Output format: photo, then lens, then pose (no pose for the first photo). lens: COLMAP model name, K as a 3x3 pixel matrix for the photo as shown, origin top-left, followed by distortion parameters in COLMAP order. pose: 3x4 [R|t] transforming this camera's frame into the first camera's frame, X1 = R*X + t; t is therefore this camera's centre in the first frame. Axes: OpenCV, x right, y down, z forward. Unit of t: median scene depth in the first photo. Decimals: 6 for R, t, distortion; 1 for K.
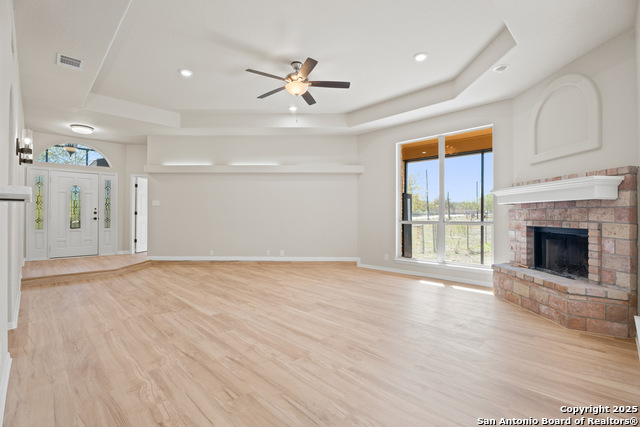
lens RADIAL K [[293.4, 0, 316.3], [0, 293.4, 213.8], [0, 0, 1]] dist [0.000673, 0.000412]
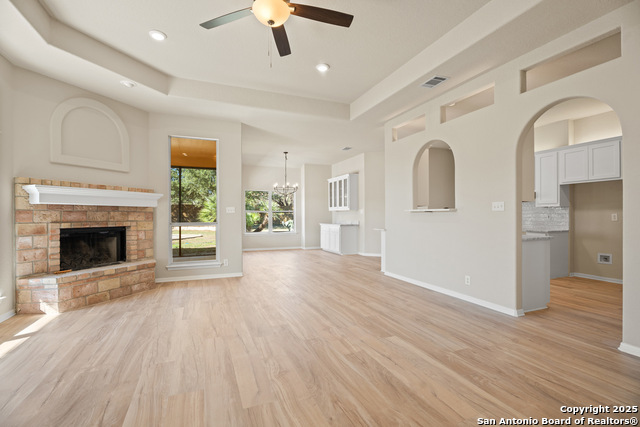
lens RADIAL K [[293.4, 0, 317.8], [0, 293.4, 213.4], [0, 0, 1]] dist [0.000673, 0.000412]
pose [[-0.924690, 0.004512, 0.380694, -0.488353], [0.000933, 0.999954, -0.009583, 0.002469], [-0.380720, -0.008506, -0.924651, 1.897843]]
